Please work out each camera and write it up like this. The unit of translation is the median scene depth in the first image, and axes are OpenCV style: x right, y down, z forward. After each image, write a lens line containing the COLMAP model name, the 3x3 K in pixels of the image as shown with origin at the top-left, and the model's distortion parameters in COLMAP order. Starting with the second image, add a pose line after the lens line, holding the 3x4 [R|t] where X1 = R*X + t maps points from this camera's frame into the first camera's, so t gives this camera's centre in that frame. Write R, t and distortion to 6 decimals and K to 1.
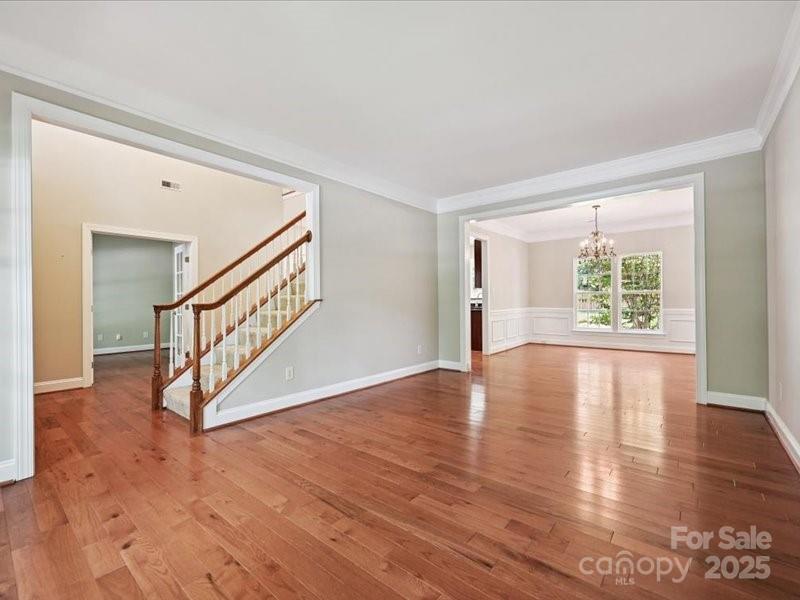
lens RADIAL K [[358.9, 0, 397.2], [0, 358.9, 300.1], [0, 0, 1]] dist [0.002039, 0.000330]
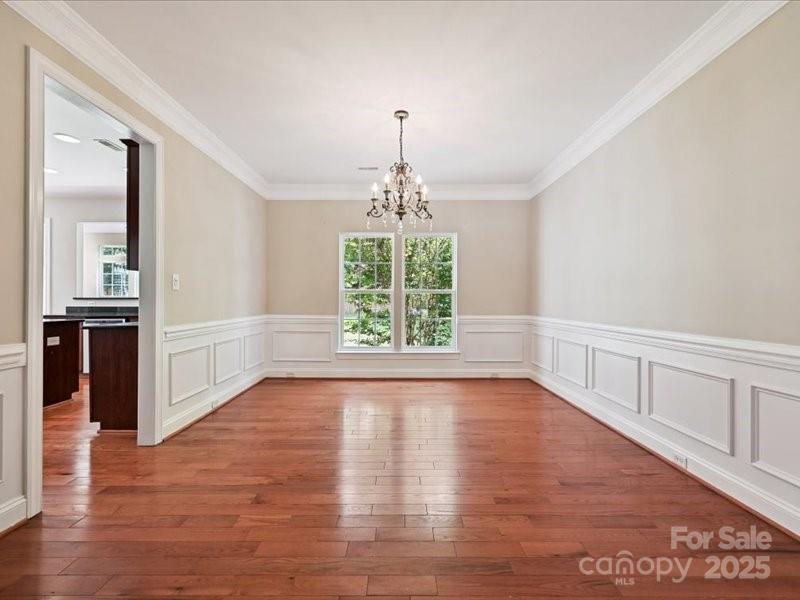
lens RADIAL K [[358.9, 0, 397.2], [0, 358.9, 300.1], [0, 0, 1]] dist [0.002039, 0.000330]
pose [[0.768162, 0.014365, 0.640095, 0.187852], [-0.010639, 0.999897, -0.009672, -0.000102], [-0.640168, 0.000620, 0.768235, 0.495615]]
